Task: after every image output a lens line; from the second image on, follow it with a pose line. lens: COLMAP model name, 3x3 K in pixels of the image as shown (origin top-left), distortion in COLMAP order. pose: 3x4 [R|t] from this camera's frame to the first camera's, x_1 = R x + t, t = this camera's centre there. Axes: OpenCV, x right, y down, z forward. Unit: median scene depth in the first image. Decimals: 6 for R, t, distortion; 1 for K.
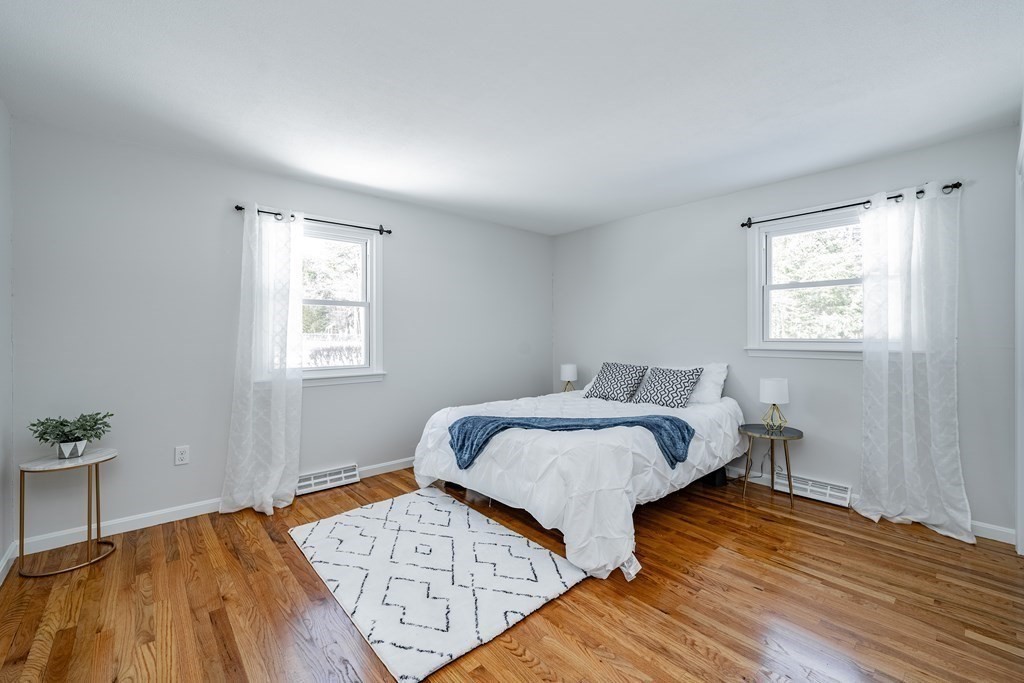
lens RADIAL K [[429.1, 0, 518.3], [0, 429.1, 336.7], [0, 0, 1]] dist [0.000819, 0.000111]
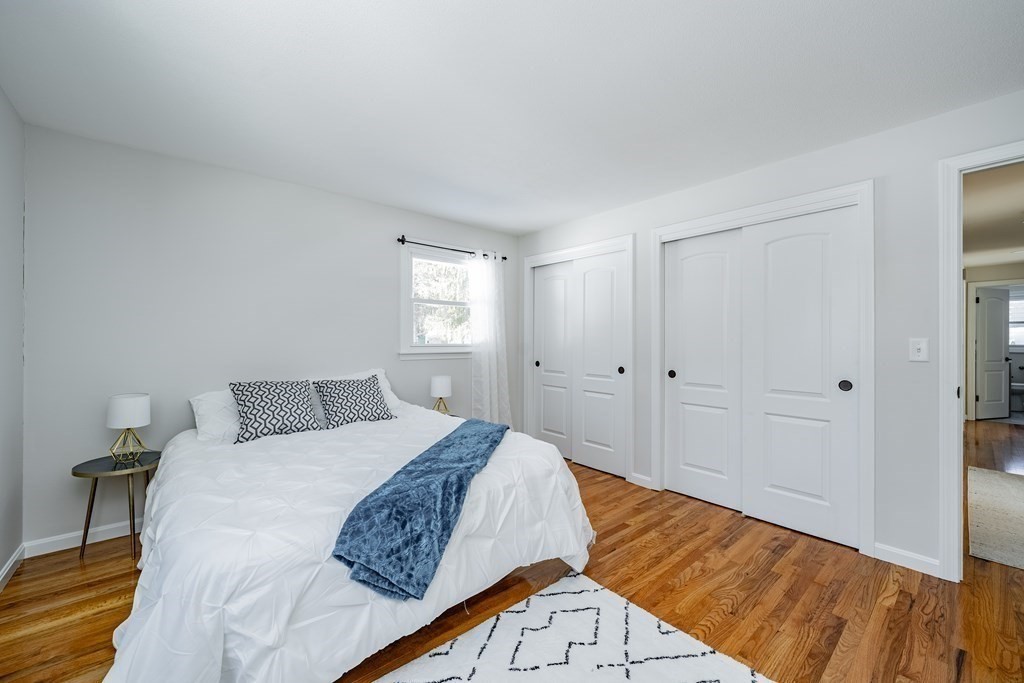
lens RADIAL K [[401.9, 0, 520.0], [0, 401.9, 341.5], [0, 0, 1]] dist [0.001980, 0.000032]
pose [[0.007305, 0.007395, 0.999946, -0.591586], [0.003764, 0.999965, -0.007422, 0.007626], [-0.999966, 0.003818, 0.007277, 0.841029]]
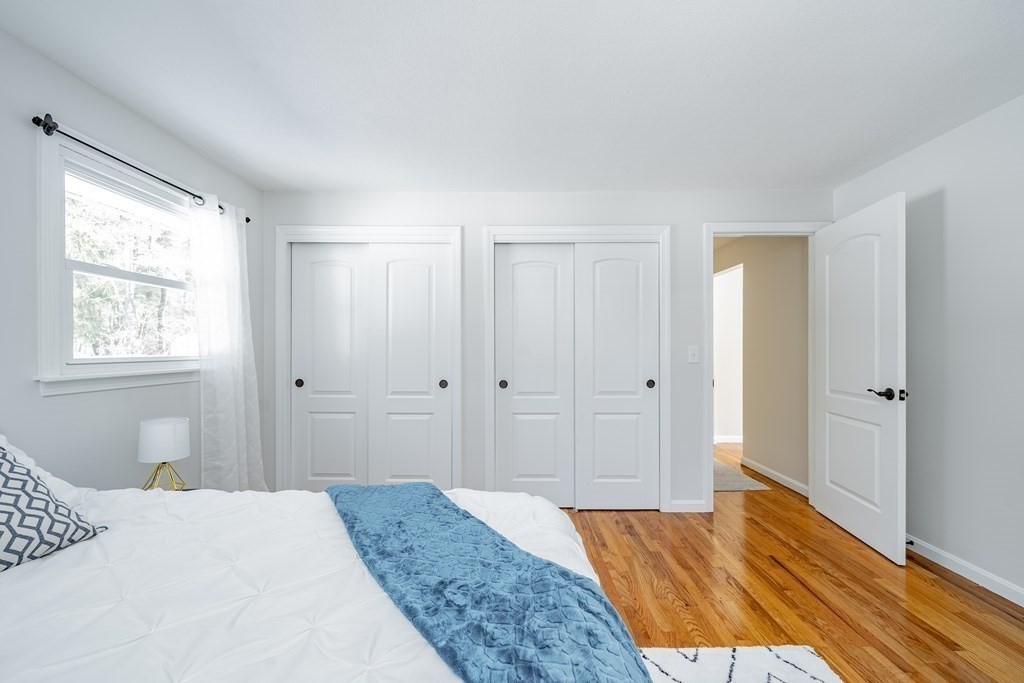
lens RADIAL K [[406.8, 0, 512.4], [0, 406.8, 350.5], [0, 0, 1]] dist [-0.001176, -0.000187]
pose [[-0.744647, 0.005237, 0.667438, -0.200454], [0.012687, 0.999900, 0.006310, -0.003962], [-0.667338, 0.013166, -0.744638, 1.205501]]
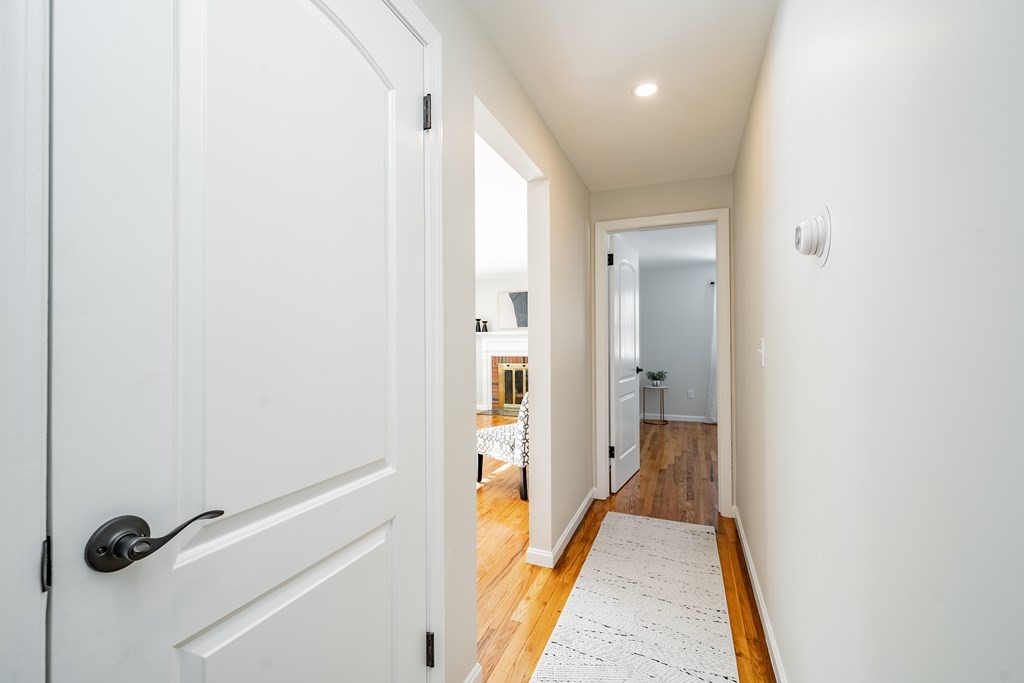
lens RADIAL K [[429.1, 0, 518.3], [0, 429.1, 336.7], [0, 0, 1]] dist [0.000819, 0.000111]
pose [[0.451471, -0.011203, -0.892215, 0.874576], [-0.003358, 0.999893, -0.014254, 0.004050], [0.892279, 0.009431, 0.451385, -0.885631]]
